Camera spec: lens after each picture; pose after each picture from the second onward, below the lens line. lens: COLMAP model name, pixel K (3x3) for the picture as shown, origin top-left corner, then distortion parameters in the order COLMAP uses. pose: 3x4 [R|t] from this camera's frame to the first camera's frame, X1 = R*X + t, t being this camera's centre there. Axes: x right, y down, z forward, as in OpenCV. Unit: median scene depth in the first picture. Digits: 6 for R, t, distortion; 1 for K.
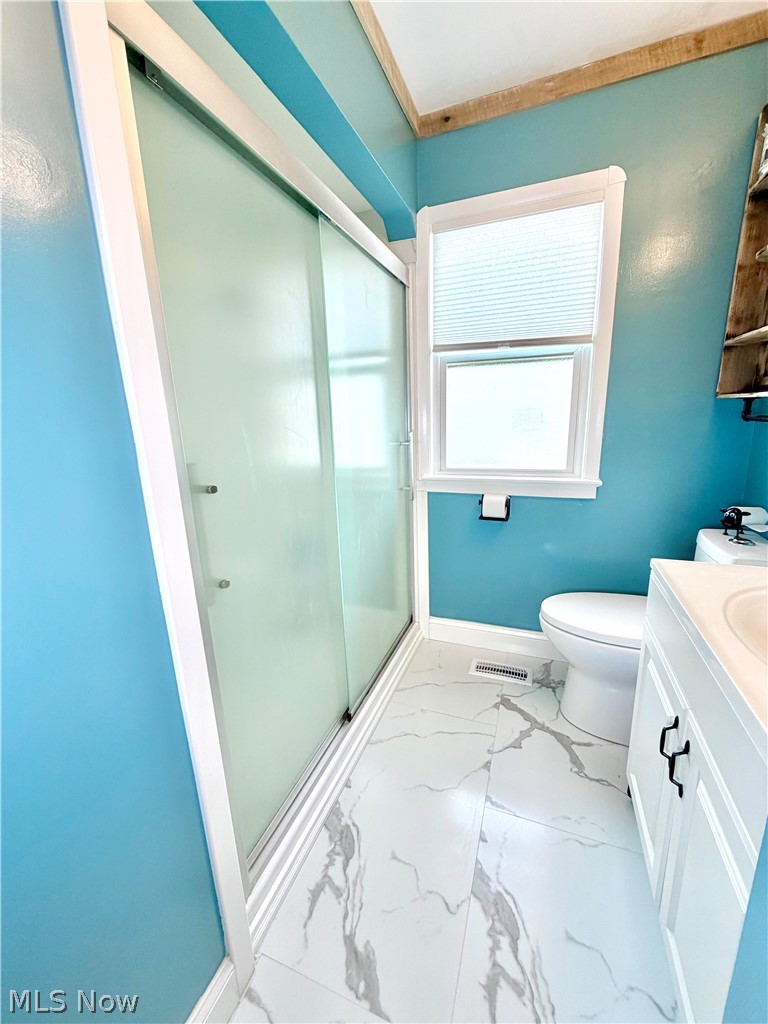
lens RADIAL K [[407.8, 0, 381.8], [0, 407.8, 508.4], [0, 0, 1]] dist [-0.003678, -0.000032]
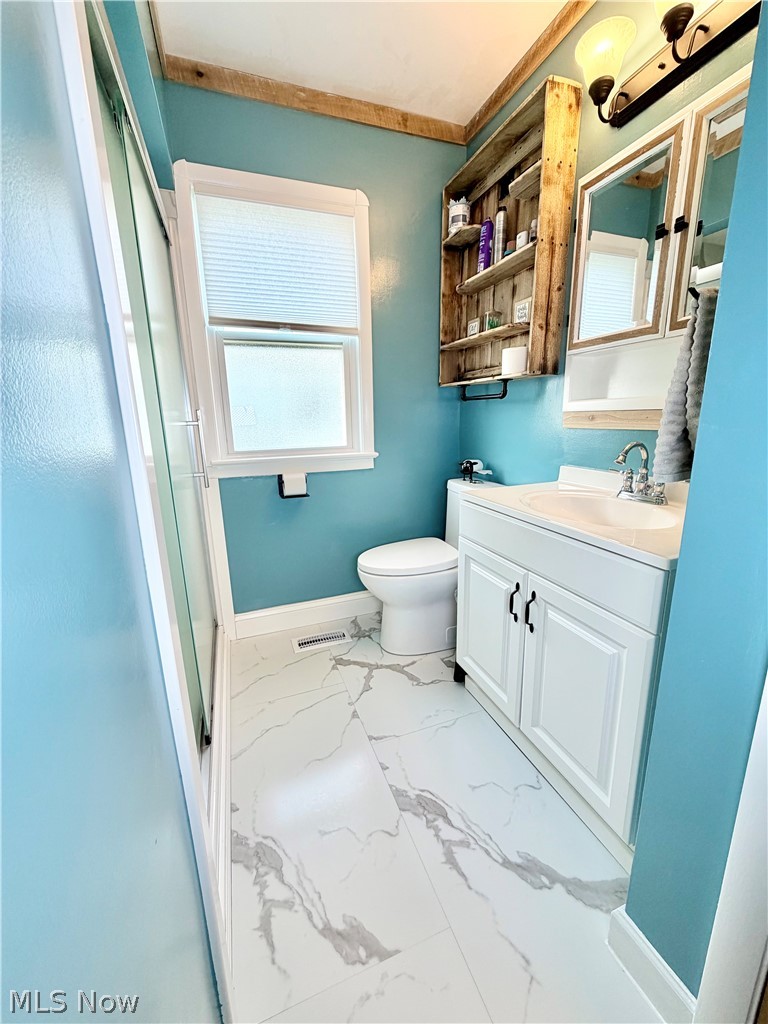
lens RADIAL K [[407.8, 0, 386.0], [0, 407.8, 508.4], [0, 0, 1]] dist [-0.003678, -0.000032]
pose [[0.744040, -0.132800, 0.654804, -0.291399], [0.146434, 0.988632, 0.034113, 0.067221], [-0.651891, 0.070504, 0.755028, 0.095216]]
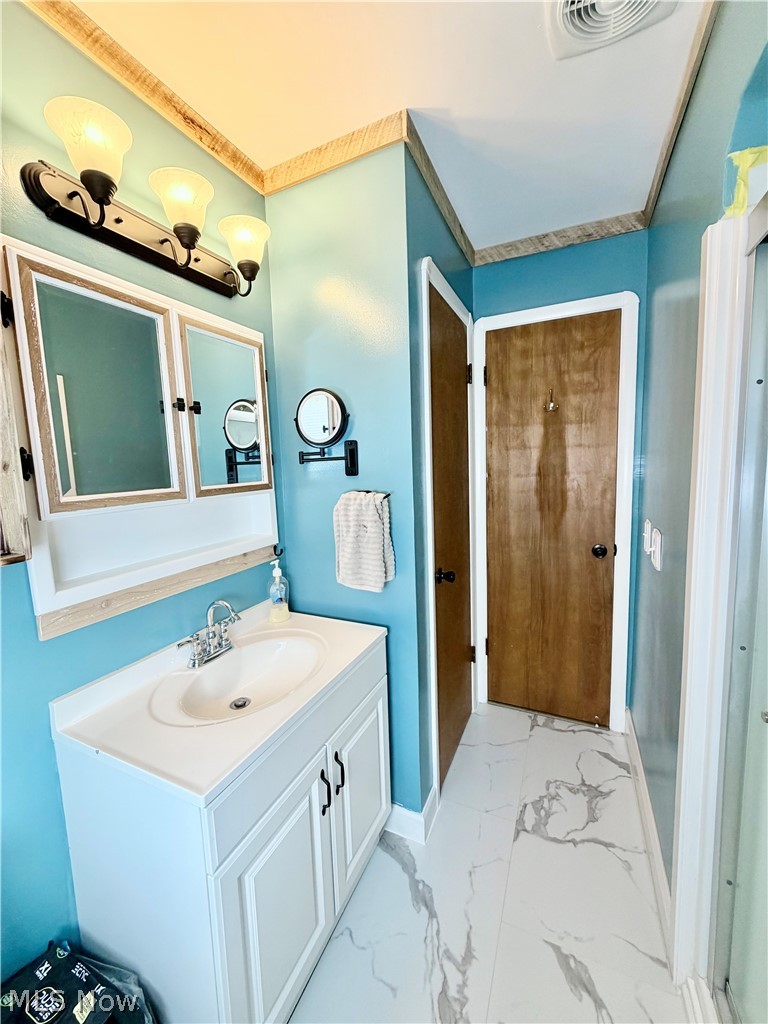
lens RADIAL K [[407.8, 0, 381.6], [0, 407.8, 509.7], [0, 0, 1]] dist [-0.003678, -0.000032]
pose [[-0.995536, 0.066242, 0.067236, 0.211096], [0.085244, 0.936859, 0.339159, -0.357924], [-0.040524, 0.343376, -0.938323, 1.007647]]
